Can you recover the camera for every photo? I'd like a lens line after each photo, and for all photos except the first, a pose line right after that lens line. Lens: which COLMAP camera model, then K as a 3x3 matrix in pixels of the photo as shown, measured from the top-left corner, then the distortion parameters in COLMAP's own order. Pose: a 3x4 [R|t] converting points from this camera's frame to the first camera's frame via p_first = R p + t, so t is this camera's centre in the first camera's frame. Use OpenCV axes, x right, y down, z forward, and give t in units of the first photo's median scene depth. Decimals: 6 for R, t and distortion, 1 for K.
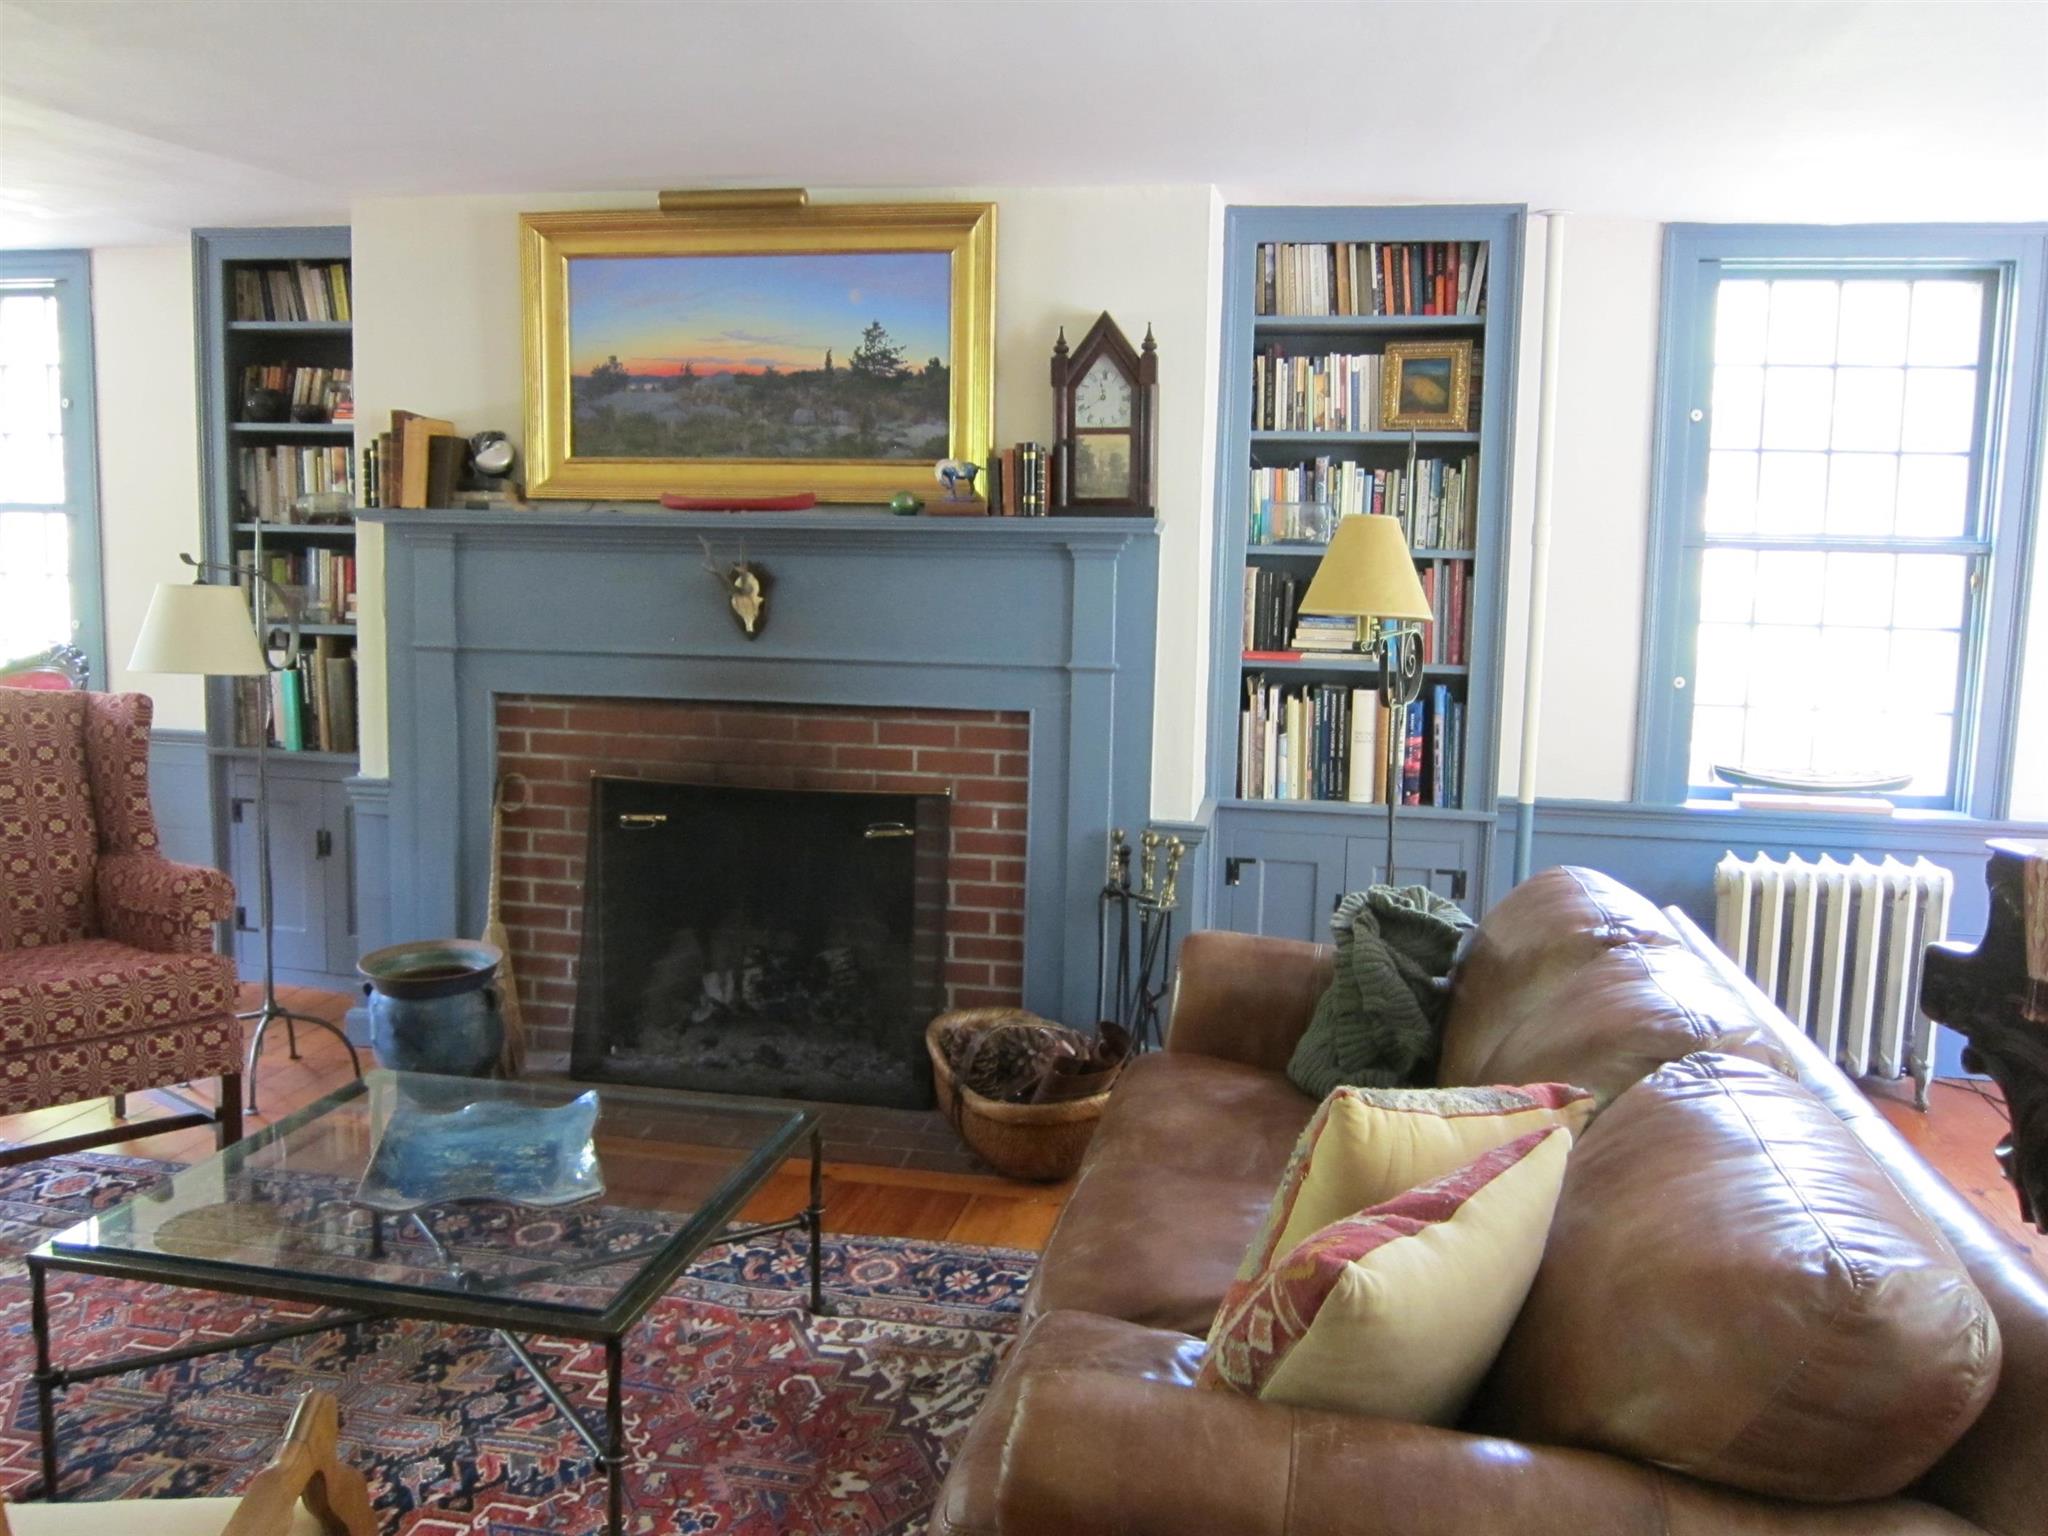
lens RADIAL K [[1714.6, 0, 1017.8], [0, 1714.6, 766.6], [0, 0, 1]] dist [-0.060189, 0.018112]
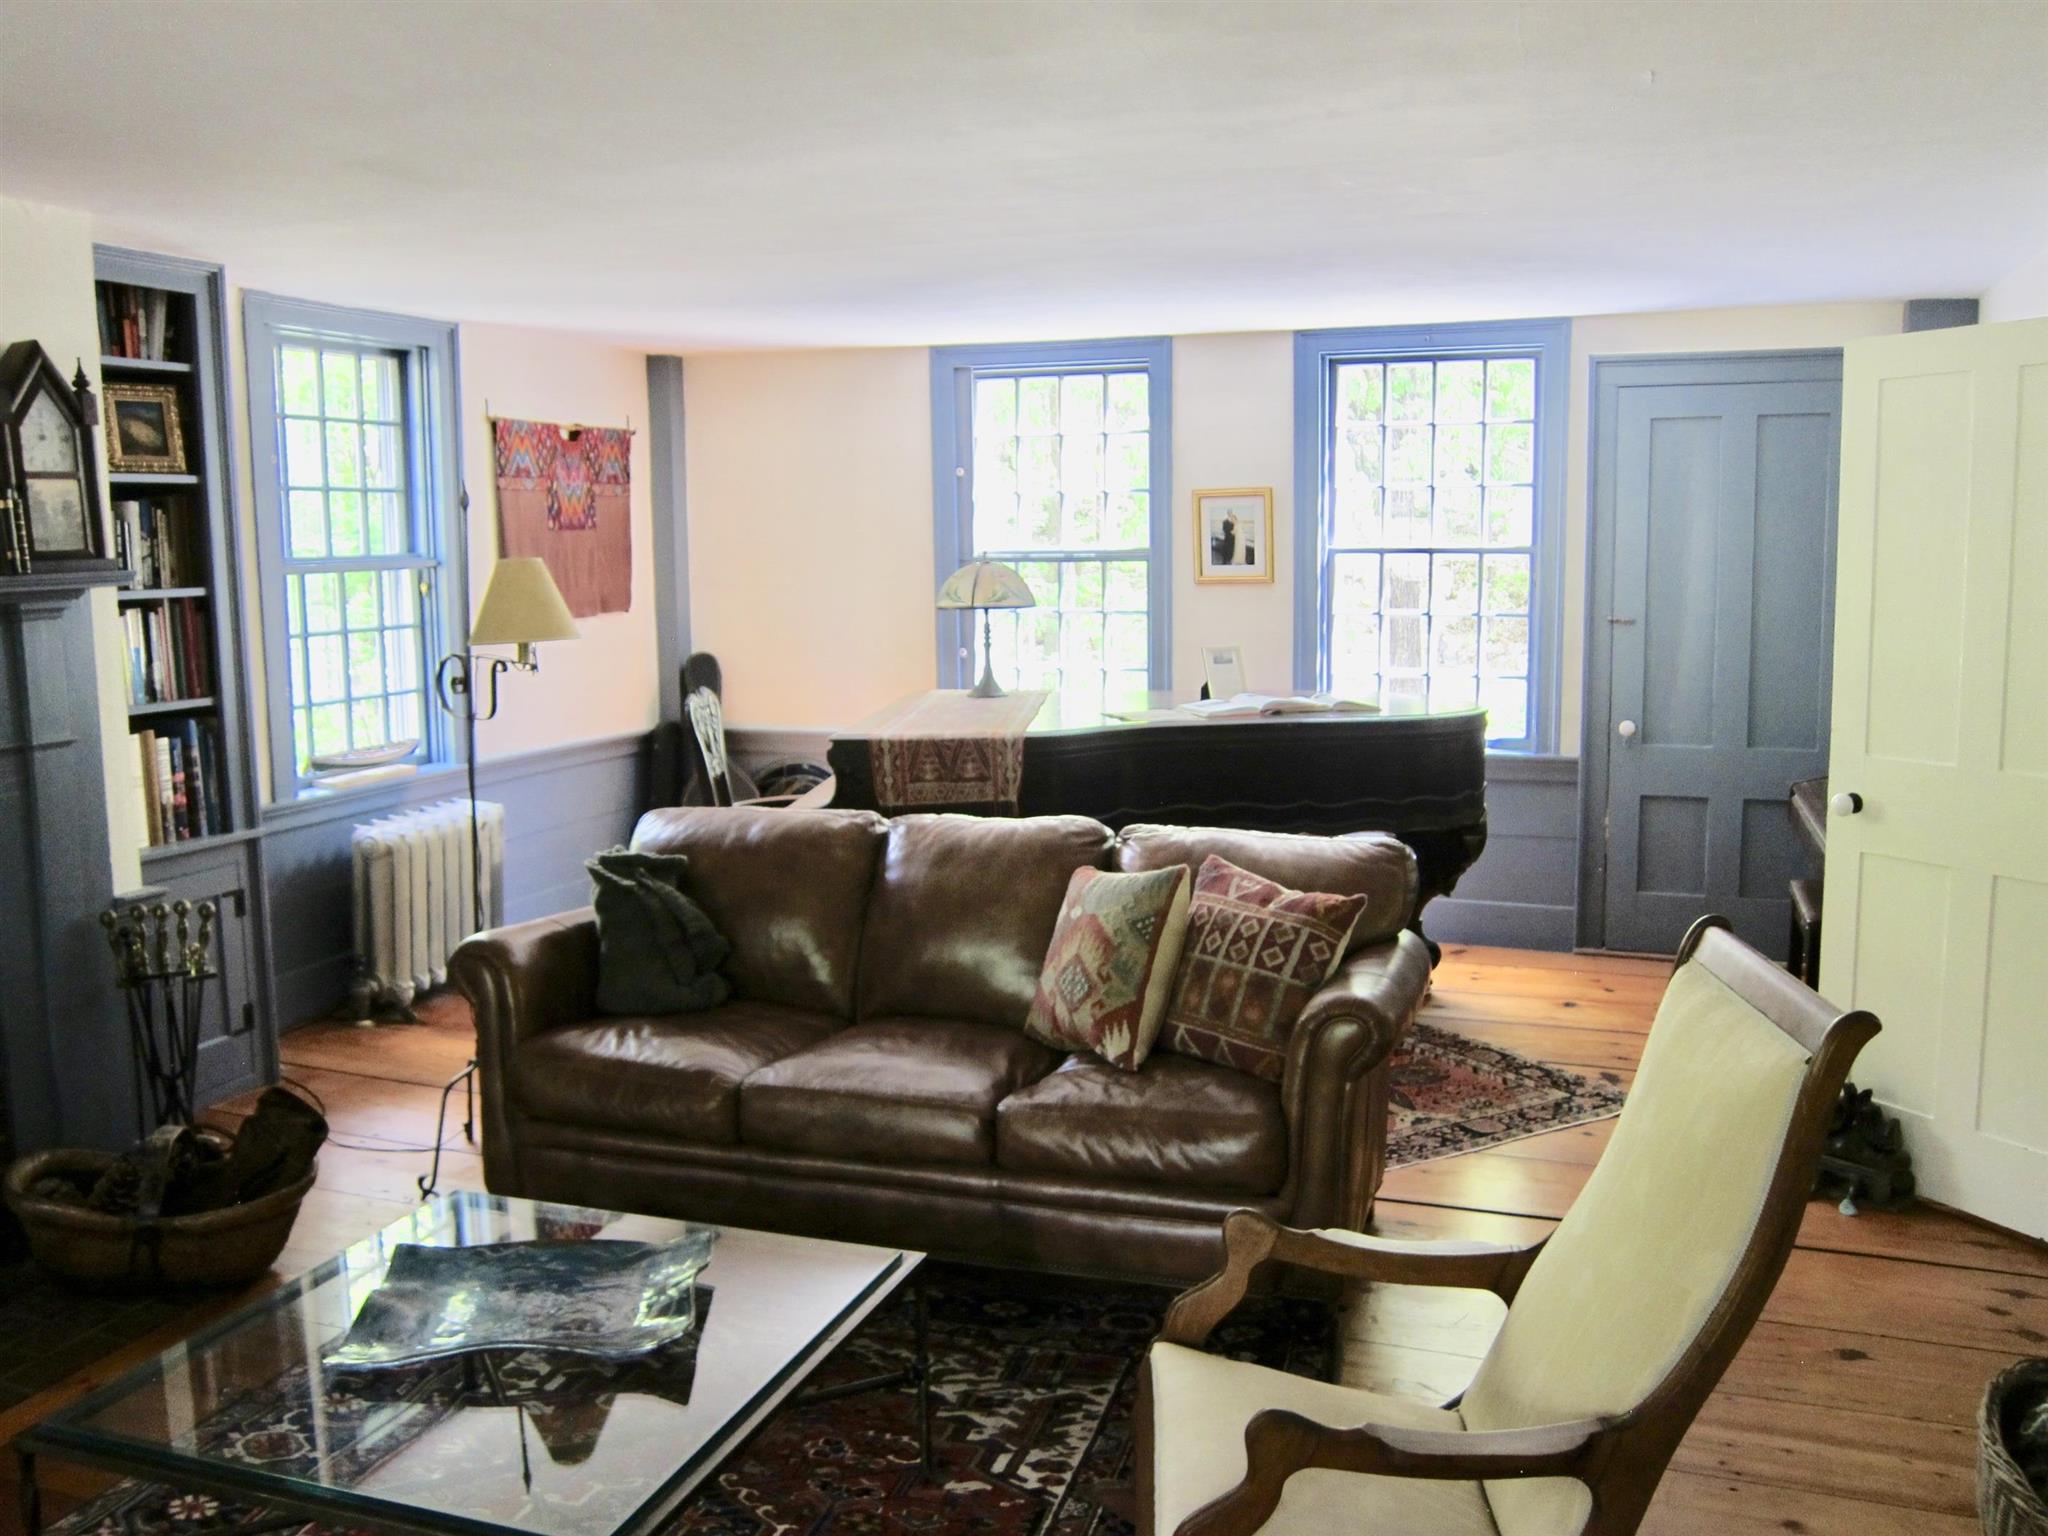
lens RADIAL K [[1714.6, 0, 1030.3], [0, 1714.6, 767.9], [0, 0, 1]] dist [-0.060189, 0.018112]
pose [[0.156803, -0.153285, 0.975662, -0.708128], [0.149137, 0.980229, 0.130034, -0.079871], [-0.976305, 0.125117, 0.176563, 0.345160]]
